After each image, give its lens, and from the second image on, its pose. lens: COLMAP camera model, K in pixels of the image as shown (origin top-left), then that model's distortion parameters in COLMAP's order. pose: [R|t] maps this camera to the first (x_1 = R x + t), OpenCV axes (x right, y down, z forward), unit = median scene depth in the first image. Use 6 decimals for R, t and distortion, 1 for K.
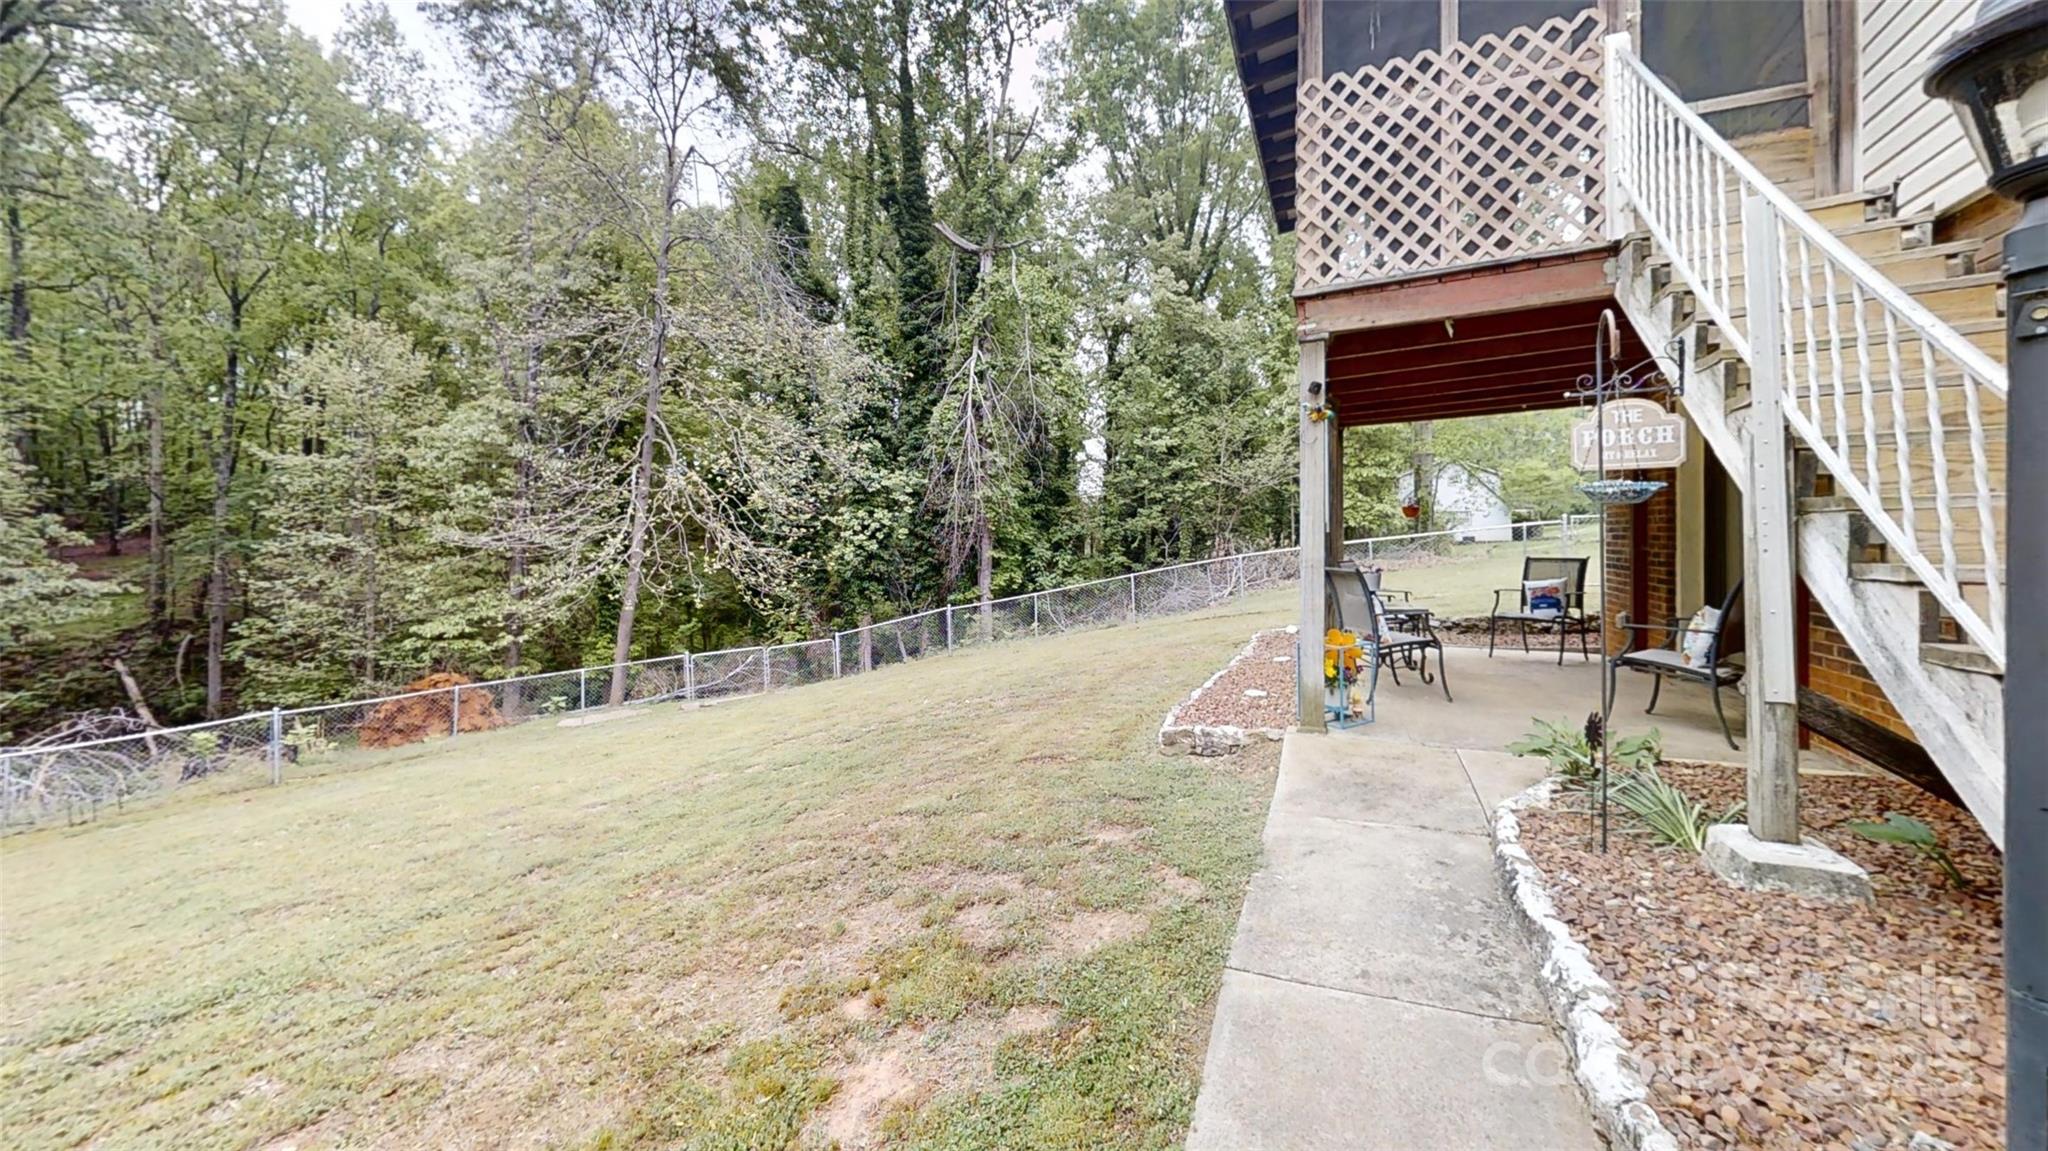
lens RADIAL K [[838.2, 0, 1026.5], [0, 838.2, 619.8], [0, 0, 1]] dist [0.016962, 0.000088]
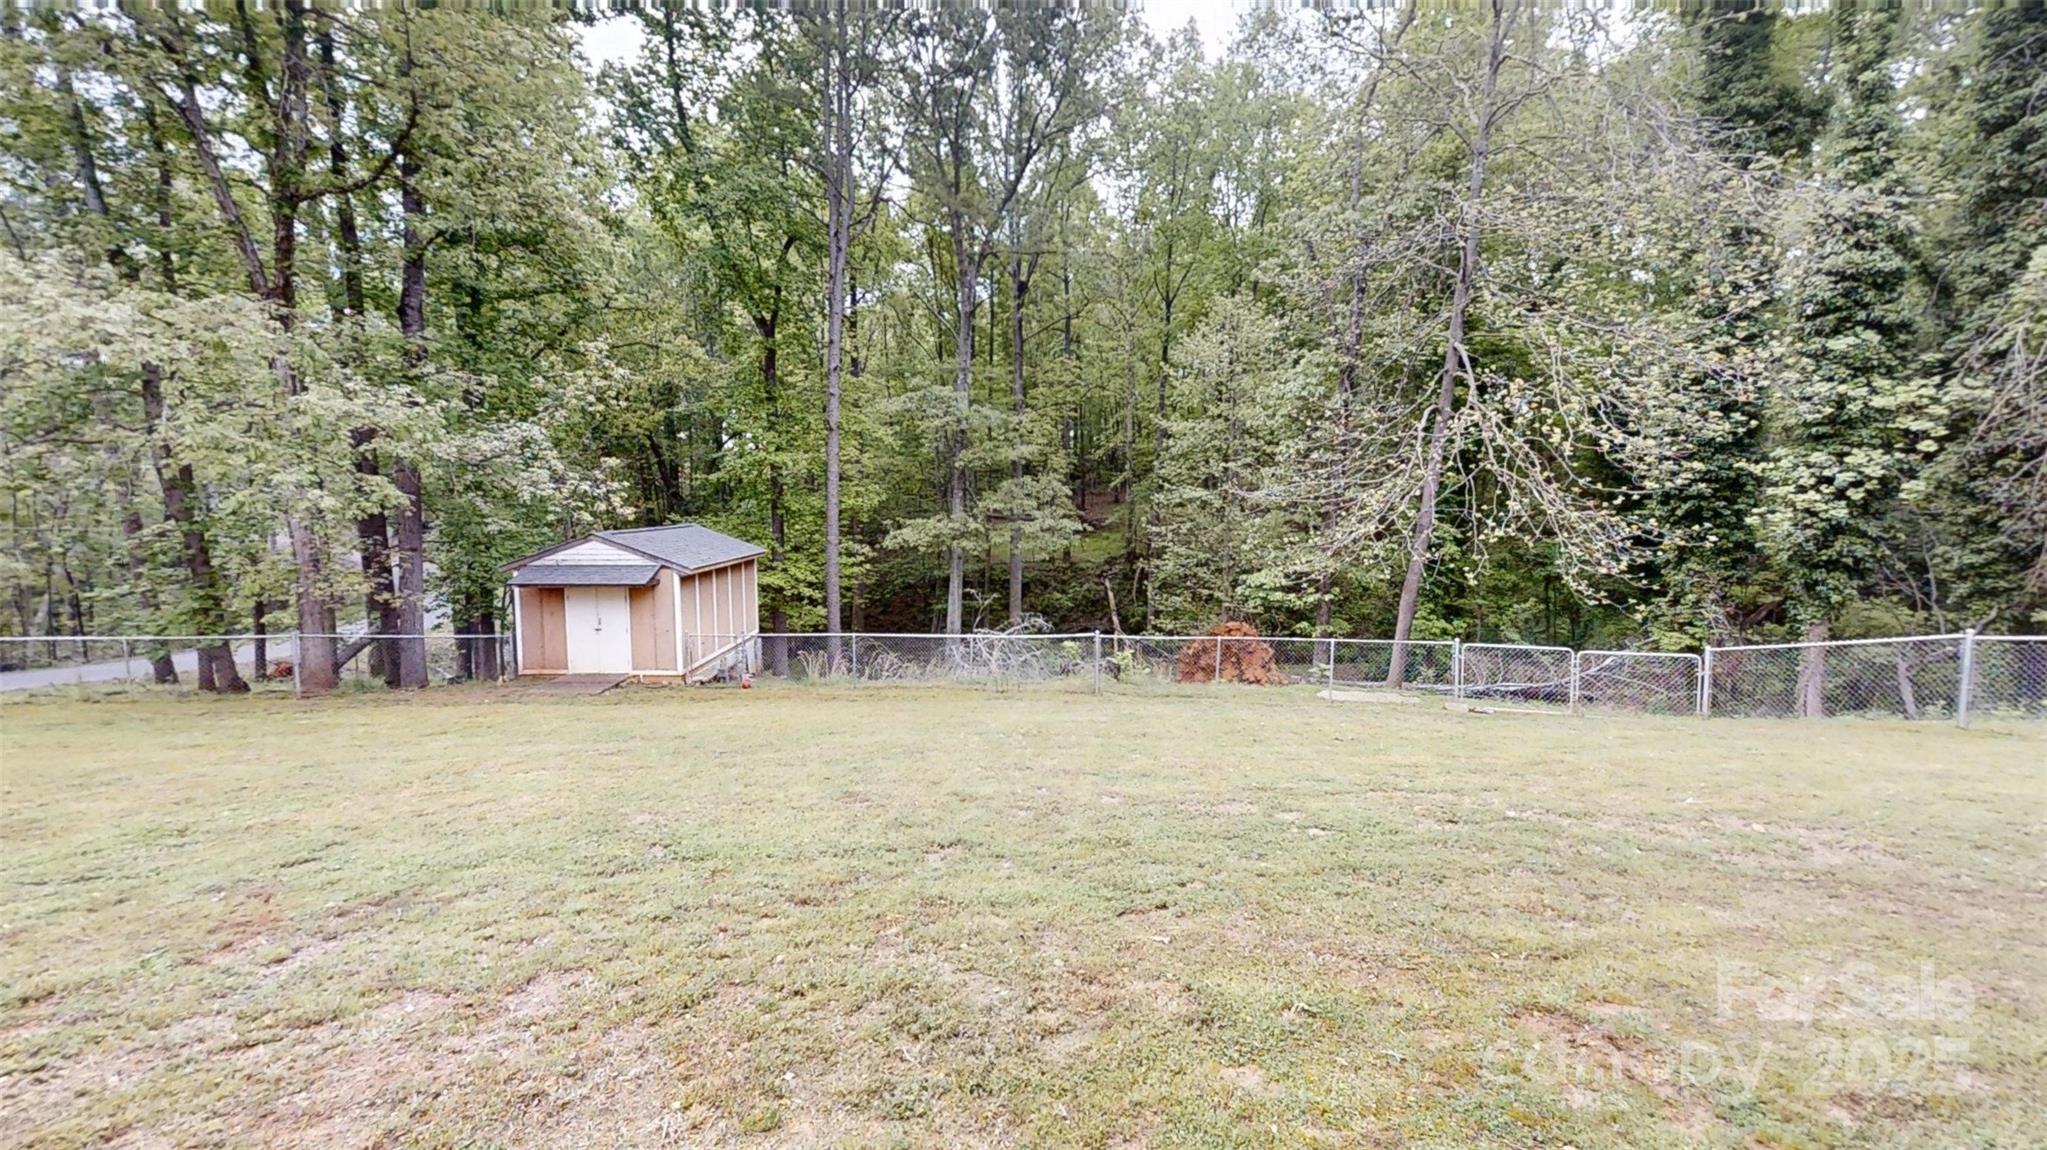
lens RADIAL K [[850.2, 0, 1023.5], [0, 850.2, 581.2], [0, 0, 1]] dist [0.000101, -0.000170]
pose [[0.438529, 0.102216, -0.892885, 0.105819], [-0.096010, 0.993154, 0.066540, -0.024392], [0.893574, 0.056547, 0.445341, 0.223870]]
